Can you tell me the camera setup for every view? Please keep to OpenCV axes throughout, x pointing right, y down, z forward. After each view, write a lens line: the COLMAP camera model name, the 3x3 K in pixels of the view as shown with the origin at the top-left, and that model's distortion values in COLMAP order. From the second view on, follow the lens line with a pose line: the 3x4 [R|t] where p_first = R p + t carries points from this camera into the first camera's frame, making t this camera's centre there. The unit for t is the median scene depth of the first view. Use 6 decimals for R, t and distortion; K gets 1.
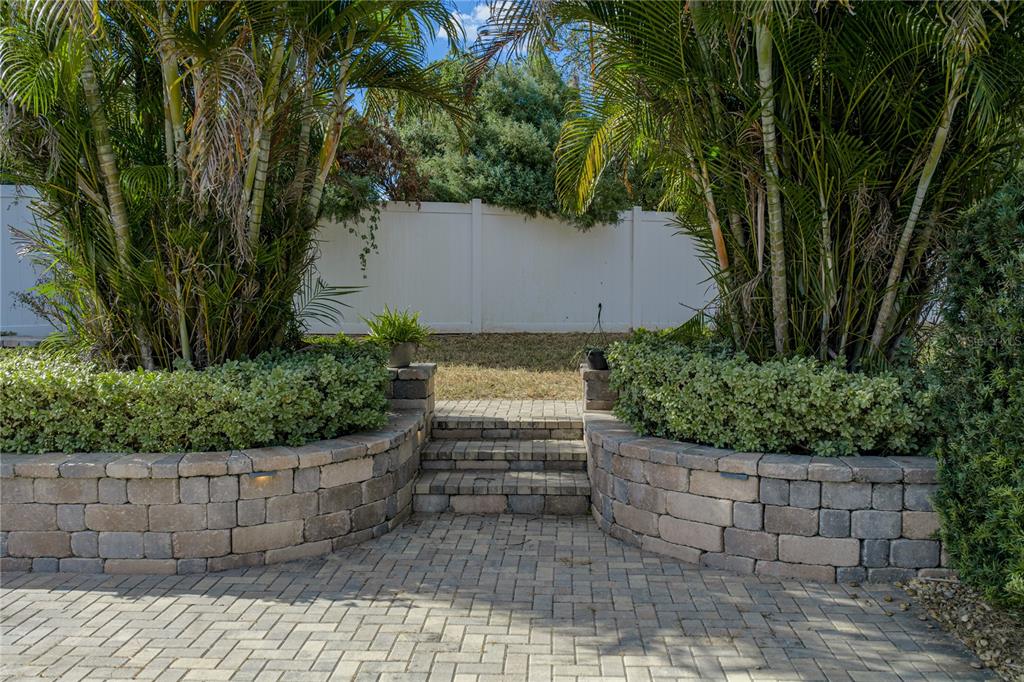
lens RADIAL K [[872.2, 0, 510.9], [0, 872.2, 339.9], [0, 0, 1]] dist [0.015252, -0.018135]
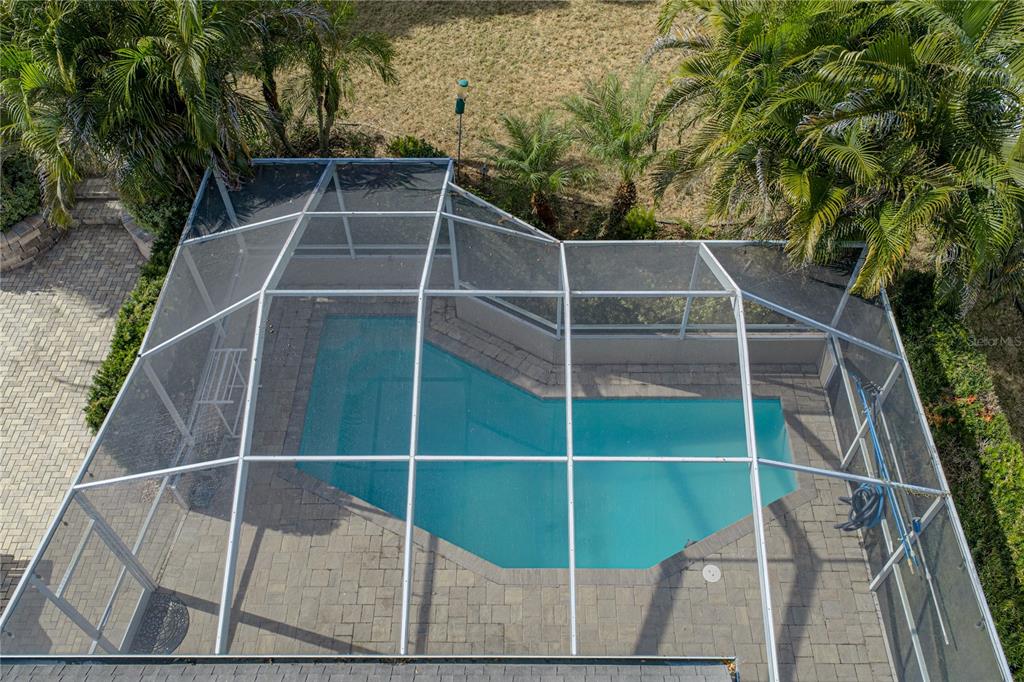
lens RADIAL K [[872.2, 0, 516.6], [0, 872.2, 345.9], [0, 0, 1]] dist [0.015252, -0.018135]
pose [[0.998824, -0.043378, 0.021651, 1.461002], [0.012671, 0.664636, 0.747060, -1.902454], [-0.046796, -0.745907, 0.664404, -1.373586]]
